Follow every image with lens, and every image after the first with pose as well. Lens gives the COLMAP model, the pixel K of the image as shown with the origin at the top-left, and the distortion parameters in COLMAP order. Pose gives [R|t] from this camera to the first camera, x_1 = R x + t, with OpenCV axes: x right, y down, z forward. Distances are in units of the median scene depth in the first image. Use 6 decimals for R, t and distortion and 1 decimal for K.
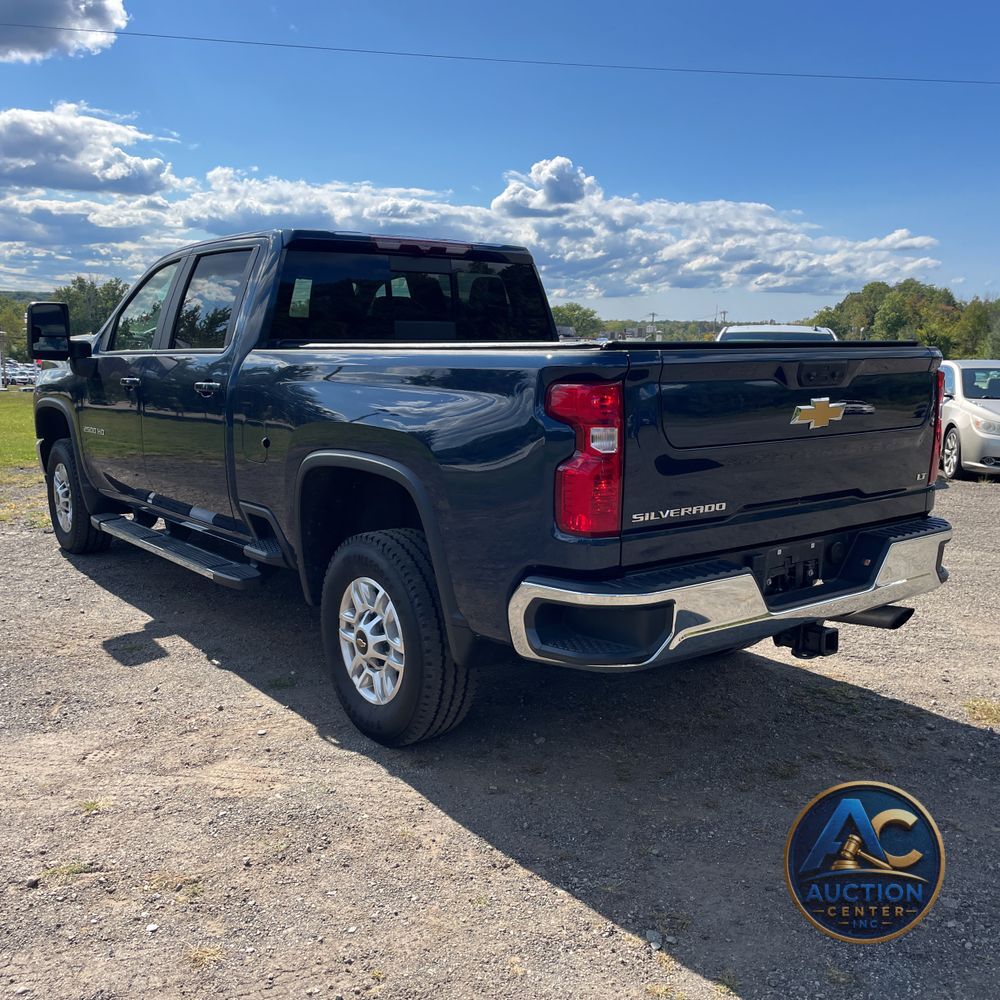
lens RADIAL K [[1014.3, 0, 487.5], [0, 1014.3, 495.0], [0, 0, 1]] dist [0.096512, -0.147403]
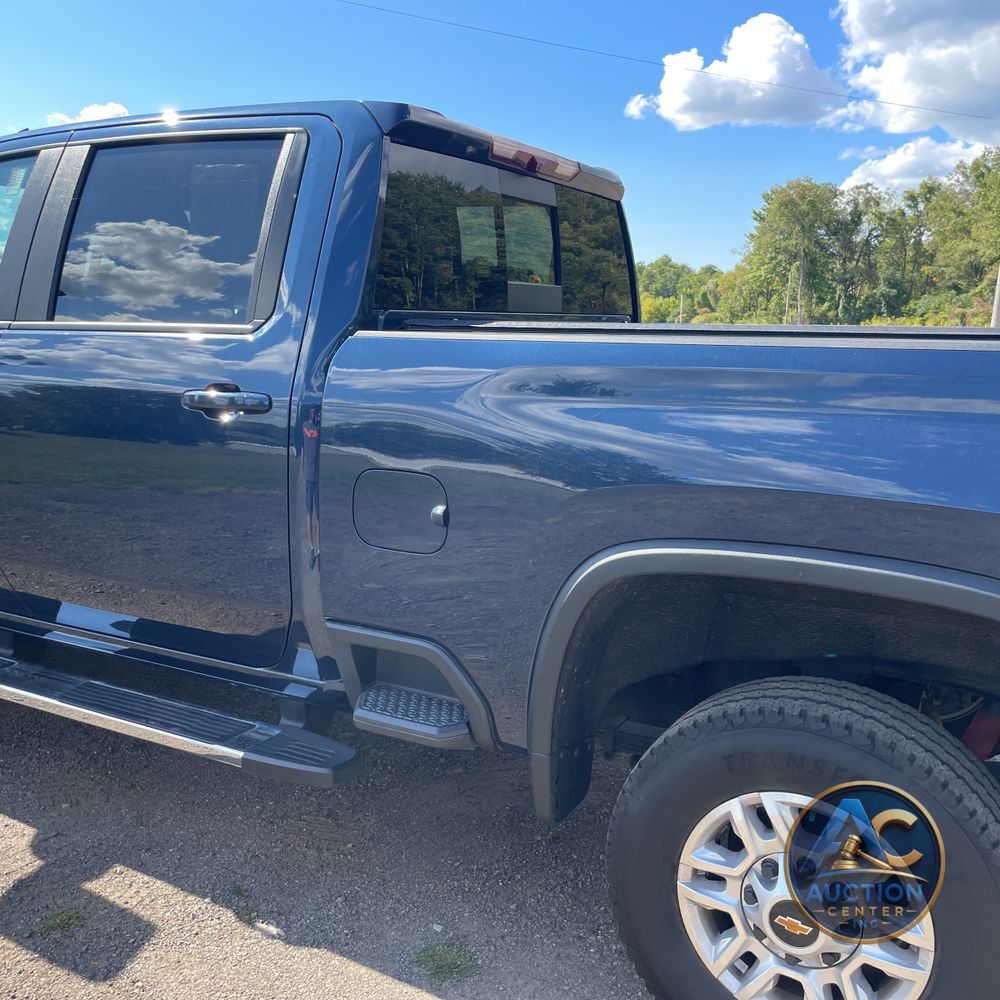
lens RADIAL K [[1014.3, 0, 487.5], [0, 1014.3, 495.0], [0, 0, 1]] dist [0.096512, -0.147403]
pose [[0.915473, -0.055404, 0.398547, -0.365342], [0.042728, 0.998260, 0.040626, -0.075103], [-0.400104, -0.020163, 0.916248, 0.484560]]
